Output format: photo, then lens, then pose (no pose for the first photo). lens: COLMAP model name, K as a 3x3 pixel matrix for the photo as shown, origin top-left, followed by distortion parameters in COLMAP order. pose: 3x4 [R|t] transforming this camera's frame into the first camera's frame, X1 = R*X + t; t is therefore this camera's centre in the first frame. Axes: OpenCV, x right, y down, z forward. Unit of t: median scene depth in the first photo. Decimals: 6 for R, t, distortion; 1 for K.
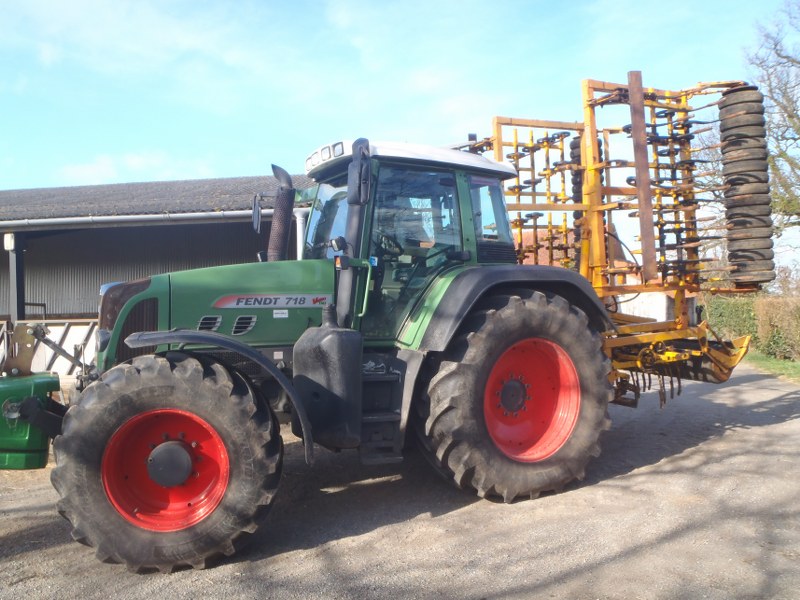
lens RADIAL K [[640.8, 0, 400.0], [0, 640.8, 300.0], [0, 0, 1]] dist [0.001825, 0.003165]
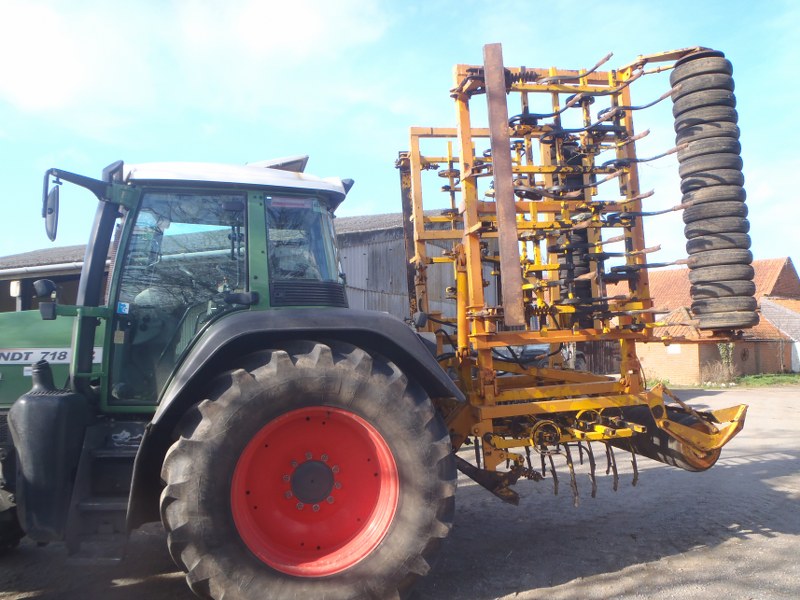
lens RADIAL K [[653.4, 0, 400.0], [0, 653.4, 300.0], [0, 0, 1]] dist [0.004984, -0.007717]
pose [[0.962610, -0.017918, -0.270298, 0.493604], [0.000723, 0.997976, -0.063583, -0.016159], [0.270890, 0.061010, 0.960675, 0.276553]]
